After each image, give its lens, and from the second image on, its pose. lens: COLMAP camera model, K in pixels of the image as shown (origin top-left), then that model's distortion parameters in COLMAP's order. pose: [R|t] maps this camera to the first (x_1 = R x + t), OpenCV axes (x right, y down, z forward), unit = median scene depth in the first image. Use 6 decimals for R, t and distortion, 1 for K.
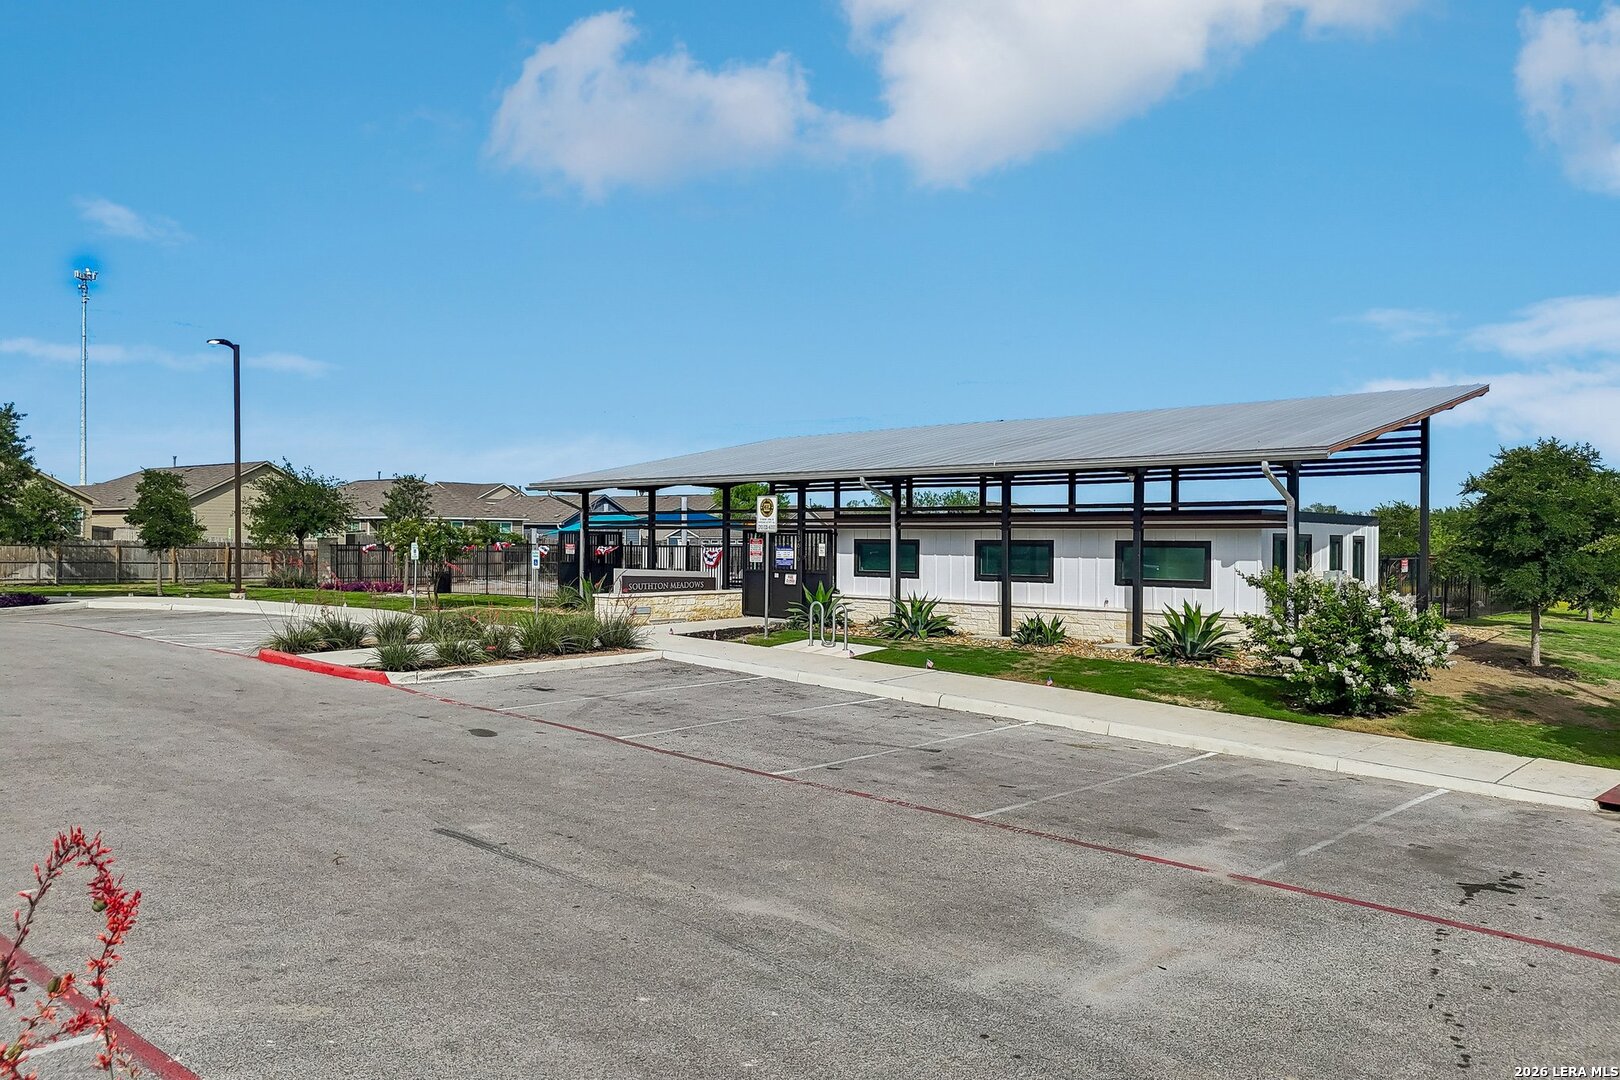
lens RADIAL K [[1197.3, 0, 810.0], [0, 1197.3, 540.0], [0, 0, 1]] dist [0.080495, -0.097182]
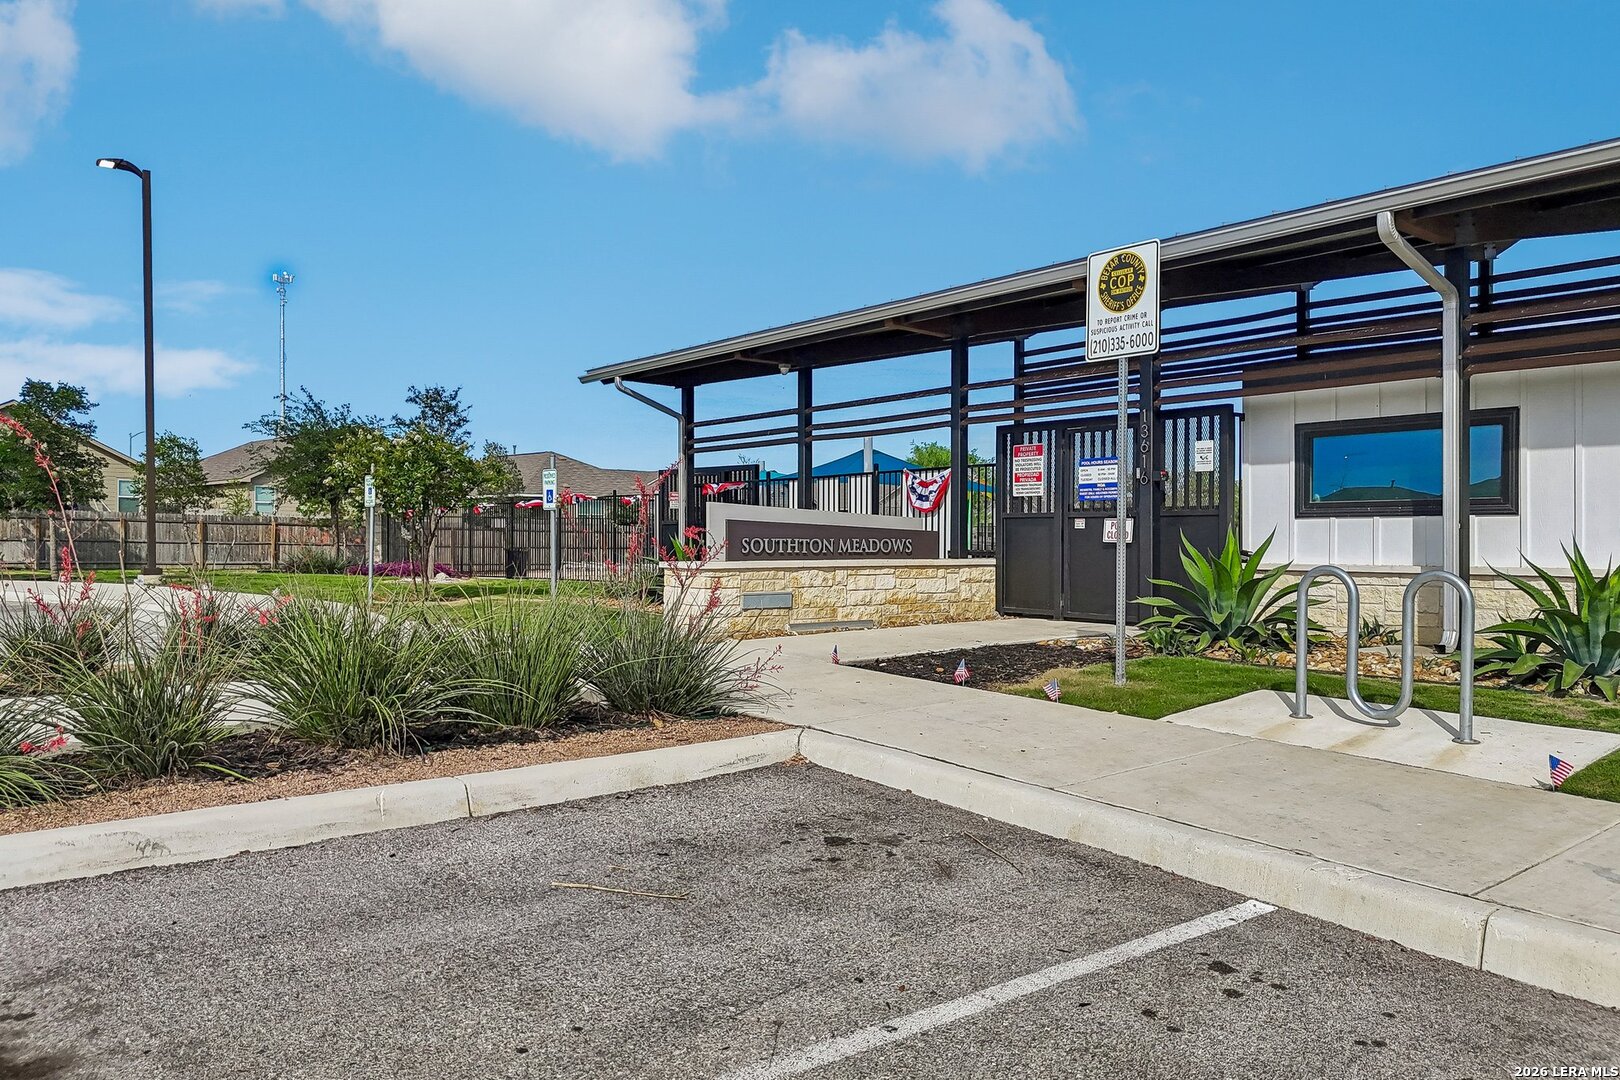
lens RADIAL K [[1197.3, 0, 810.0], [0, 1197.3, 540.0], [0, 0, 1]] dist [0.080495, -0.097182]
pose [[0.988321, -0.004598, -0.152317, -0.058846], [0.004394, 0.999989, -0.001678, 0.036172], [0.152323, 0.000989, 0.988330, 0.556062]]
